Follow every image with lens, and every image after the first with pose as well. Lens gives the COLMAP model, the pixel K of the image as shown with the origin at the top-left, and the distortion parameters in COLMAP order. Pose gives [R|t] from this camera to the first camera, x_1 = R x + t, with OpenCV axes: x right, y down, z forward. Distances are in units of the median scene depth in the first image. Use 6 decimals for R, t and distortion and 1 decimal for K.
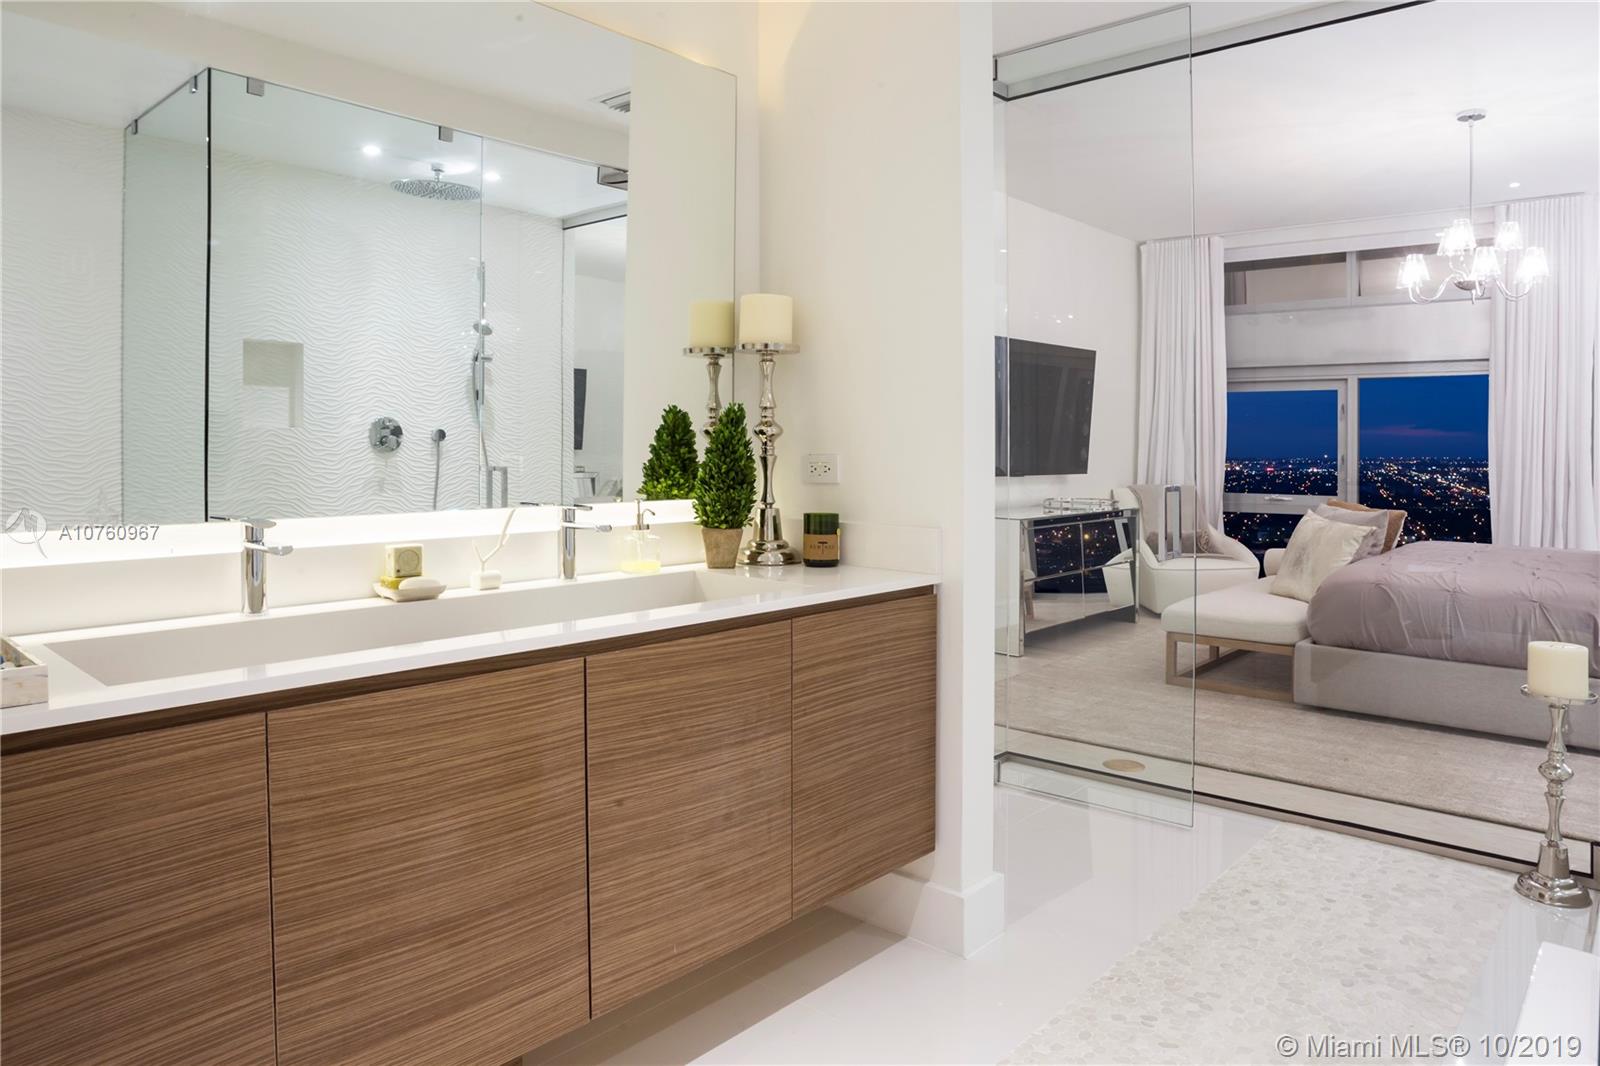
lens RADIAL K [[1031.3, 0, 841.3], [0, 1031.3, 491.9], [0, 0, 1]] dist [-0.056608, 0.021787]
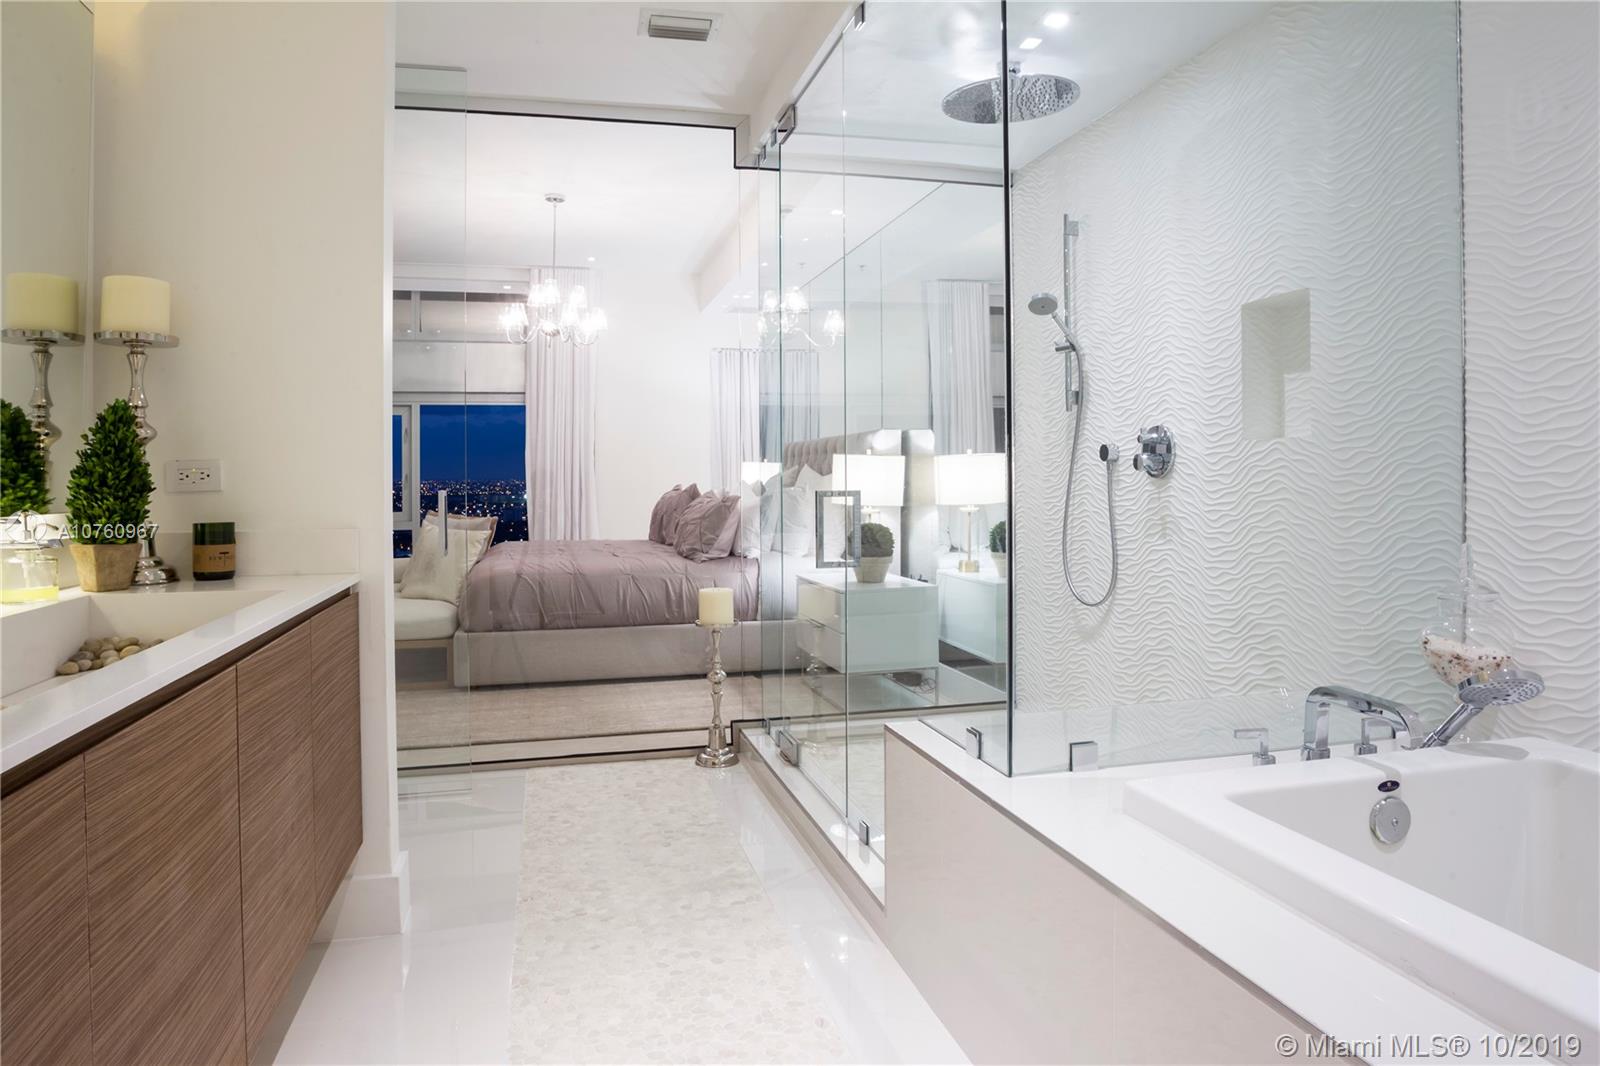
lens RADIAL K [[1031.3, 0, 793.8], [0, 1031.3, 523.1], [0, 0, 1]] dist [-0.056608, 0.021787]
pose [[0.573245, -0.052718, 0.817686, -0.458035], [0.053064, 0.998222, 0.027157, 0.023879], [-0.817664, 0.027822, 0.575023, 0.048157]]
